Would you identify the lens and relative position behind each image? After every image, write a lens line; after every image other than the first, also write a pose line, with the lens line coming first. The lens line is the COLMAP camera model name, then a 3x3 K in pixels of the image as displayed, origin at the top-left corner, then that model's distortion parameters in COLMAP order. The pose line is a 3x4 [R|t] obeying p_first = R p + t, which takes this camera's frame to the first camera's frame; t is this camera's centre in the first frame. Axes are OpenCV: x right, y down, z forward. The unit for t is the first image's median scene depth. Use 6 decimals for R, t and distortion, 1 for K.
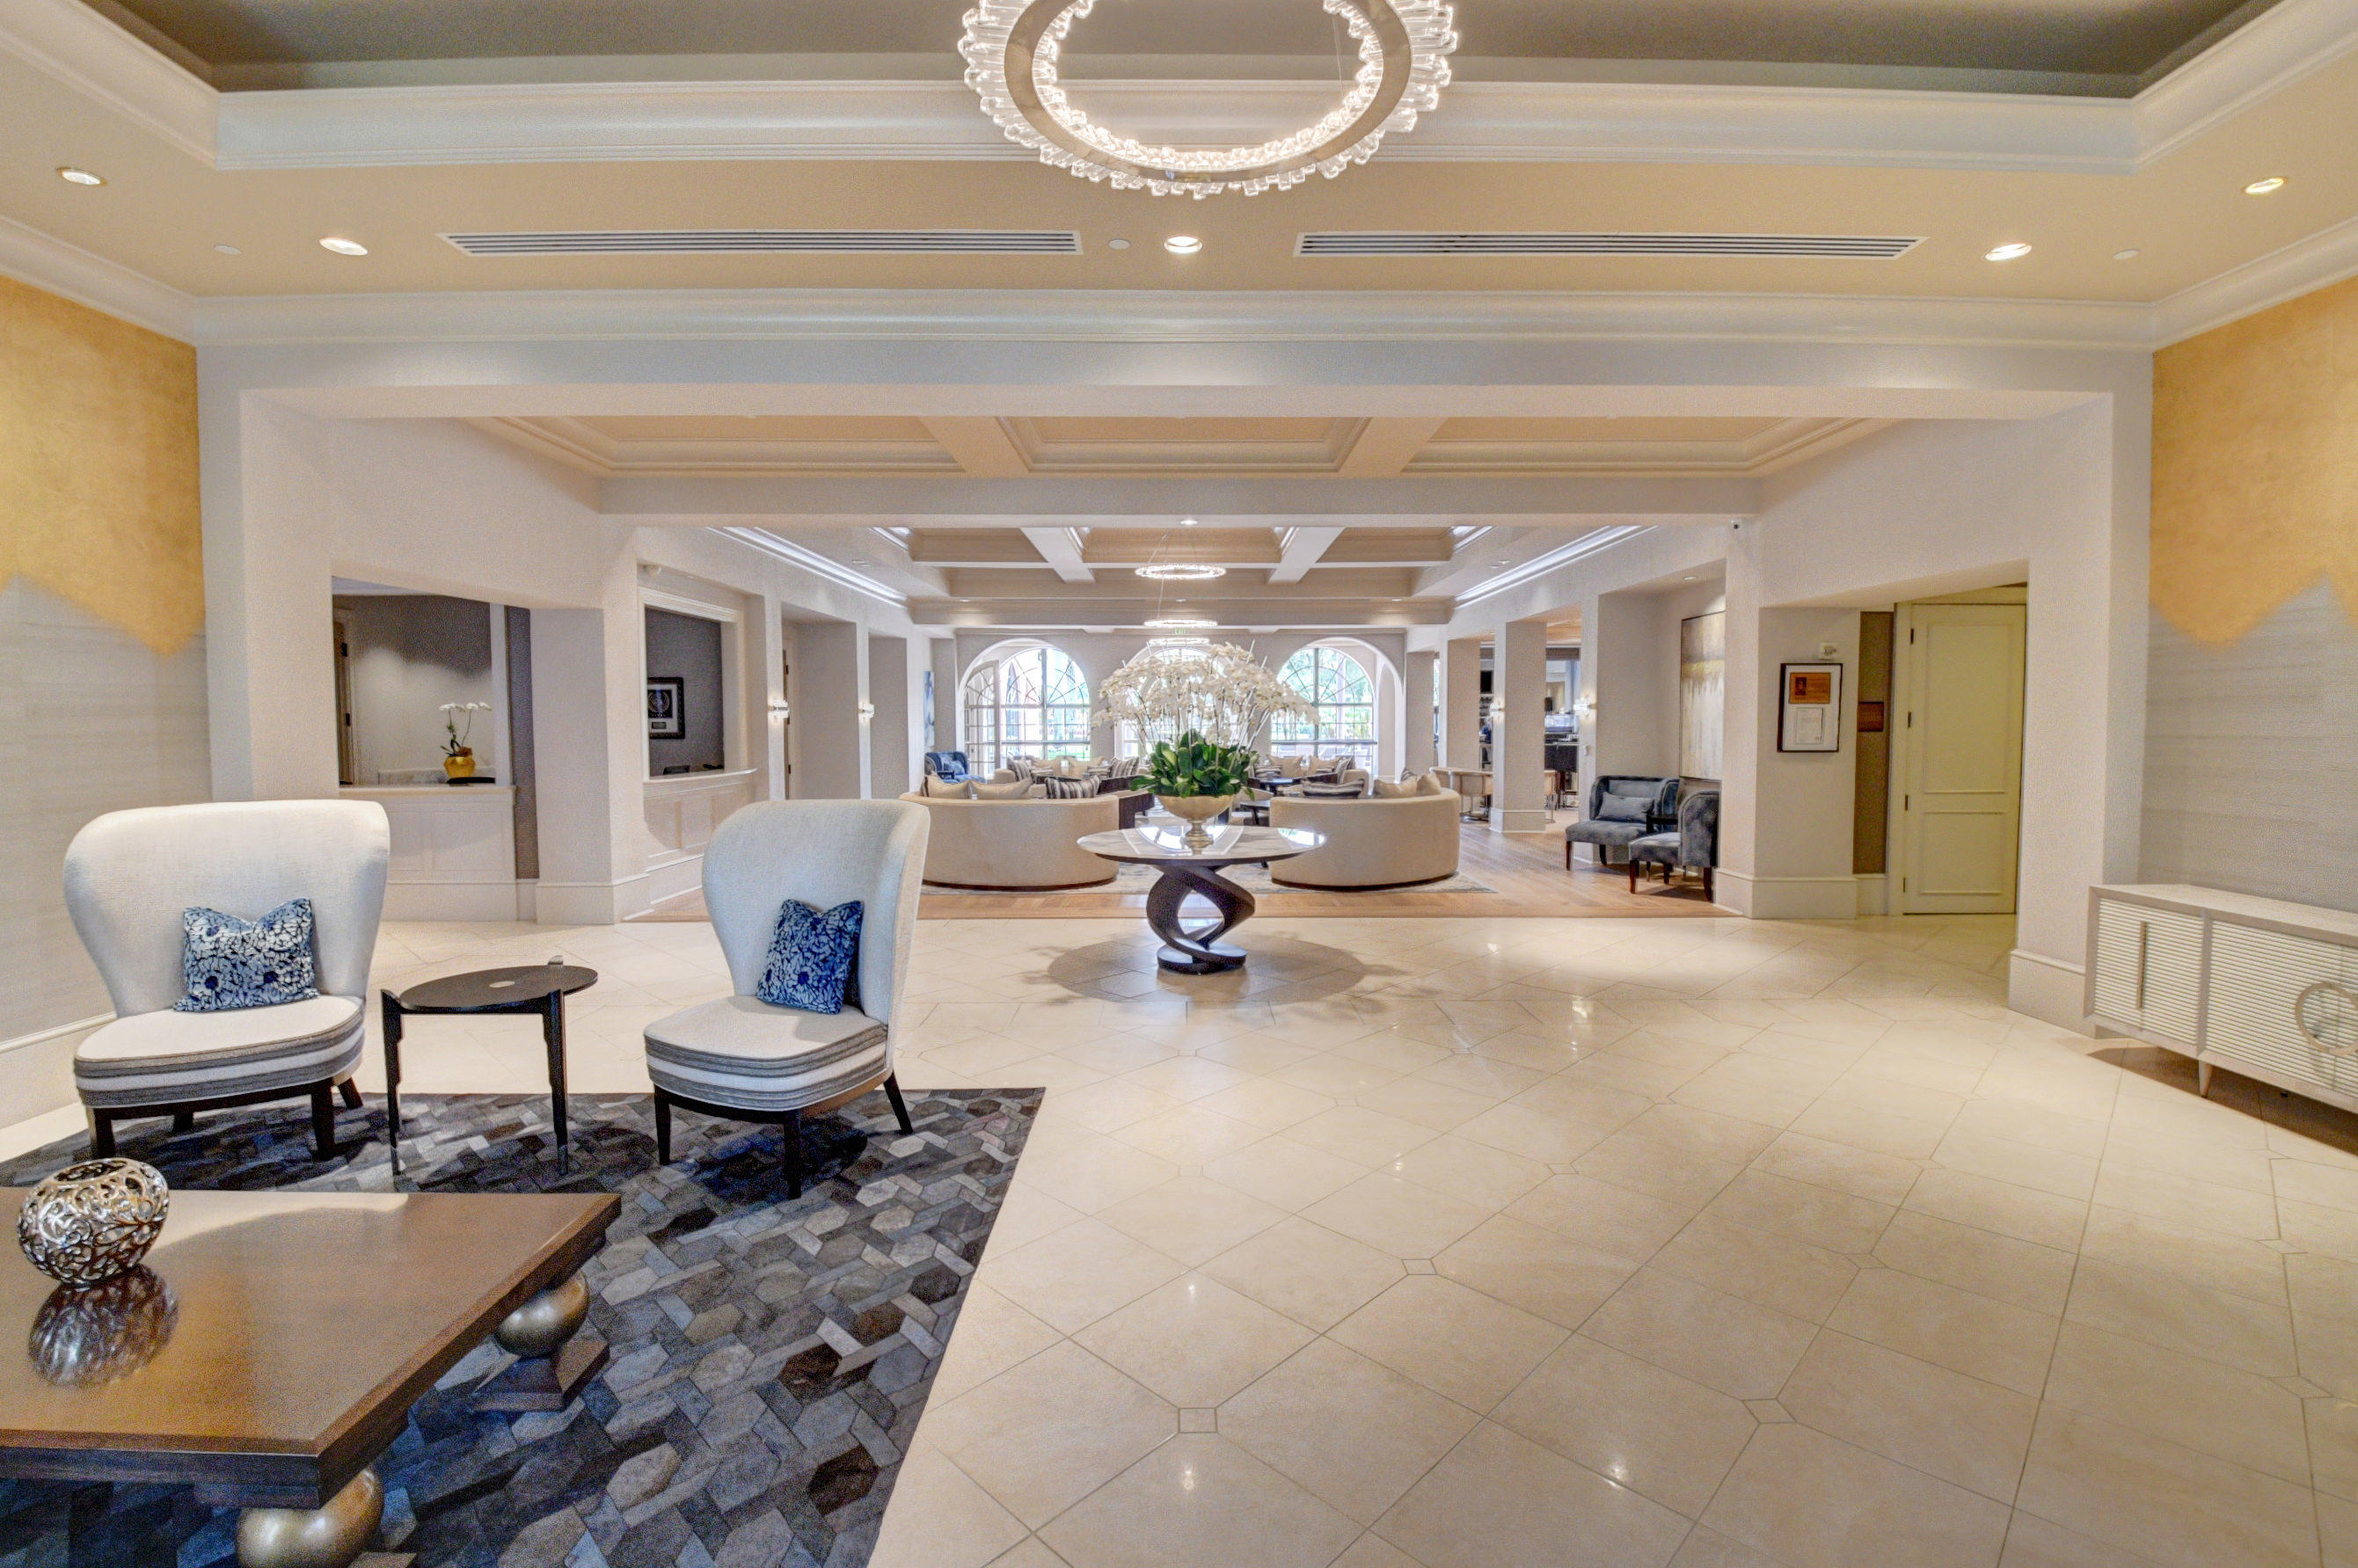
lens RADIAL K [[1069.1, 0, 1179.0], [0, 1069.1, 784.0], [0, 0, 1]] dist [-0.000299, -0.000129]
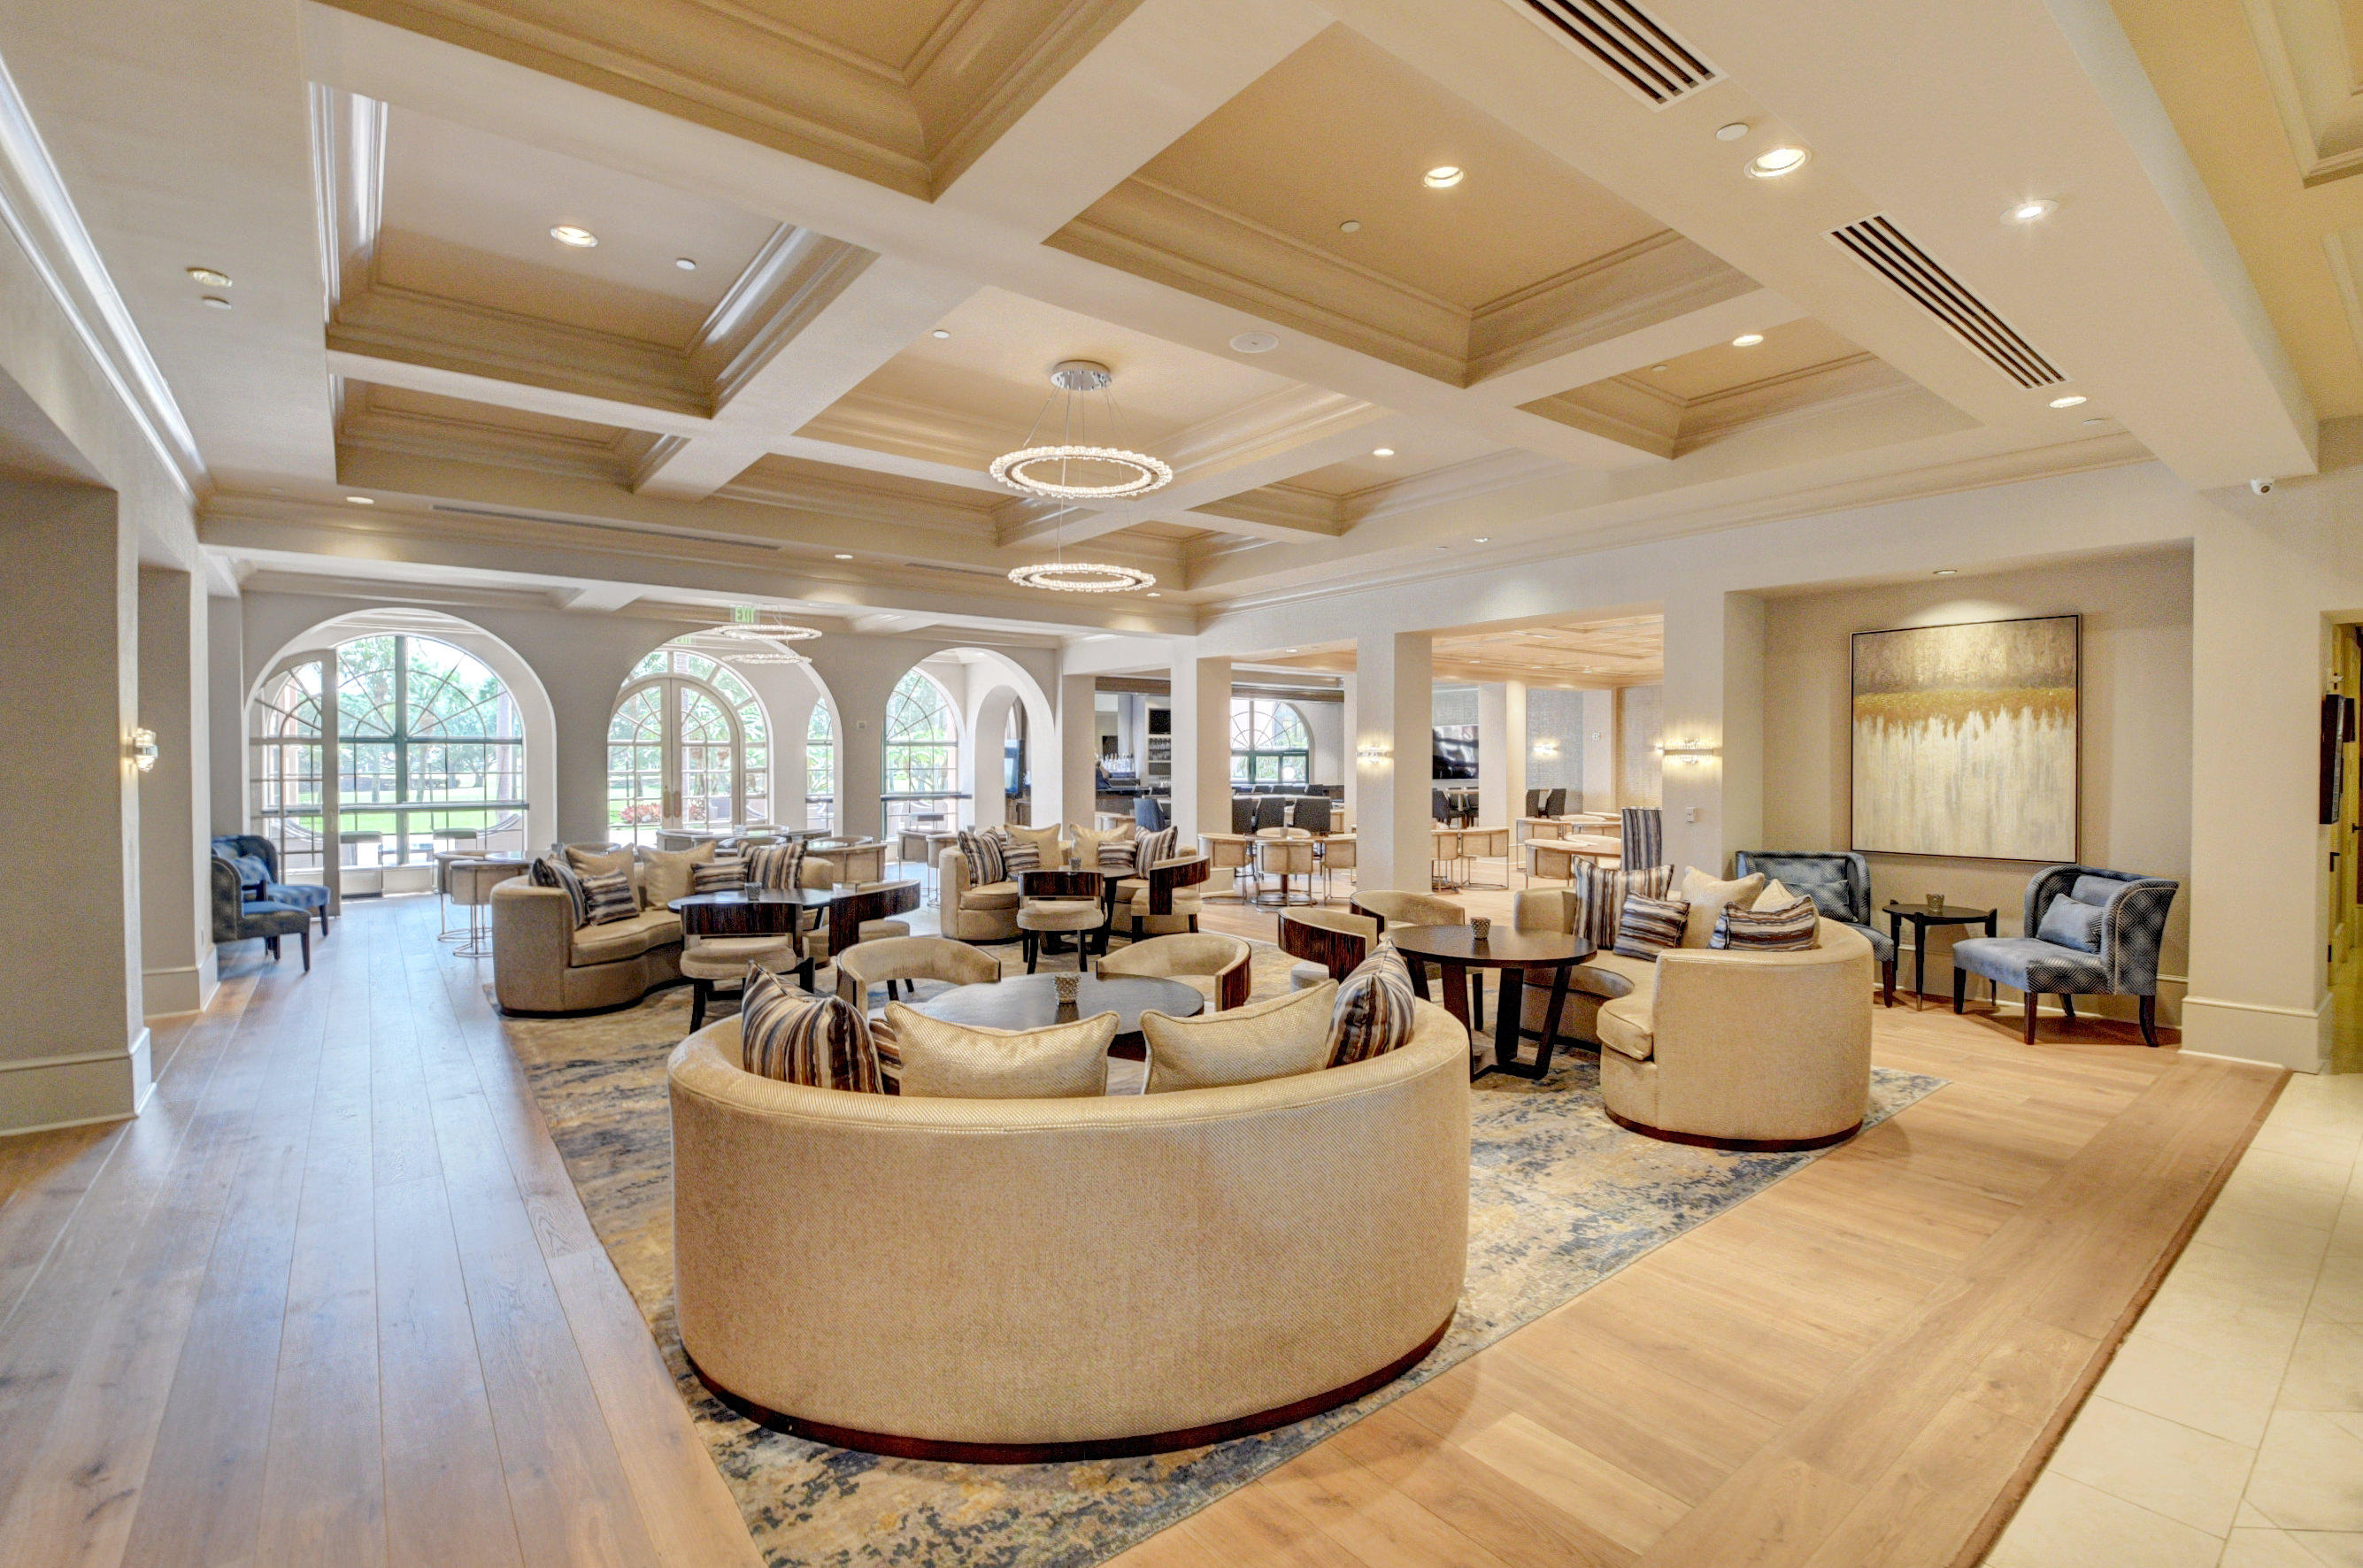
lens RADIAL K [[1071.4, 0, 1181.5], [0, 1071.4, 784.0], [0, 0, 1]] dist [-0.000299, -0.000129]
pose [[0.782045, -0.009689, 0.623146, -0.222724], [0.035564, 0.998944, -0.029100, -0.031708], [-0.622206, 0.044919, 0.781564, 0.478993]]
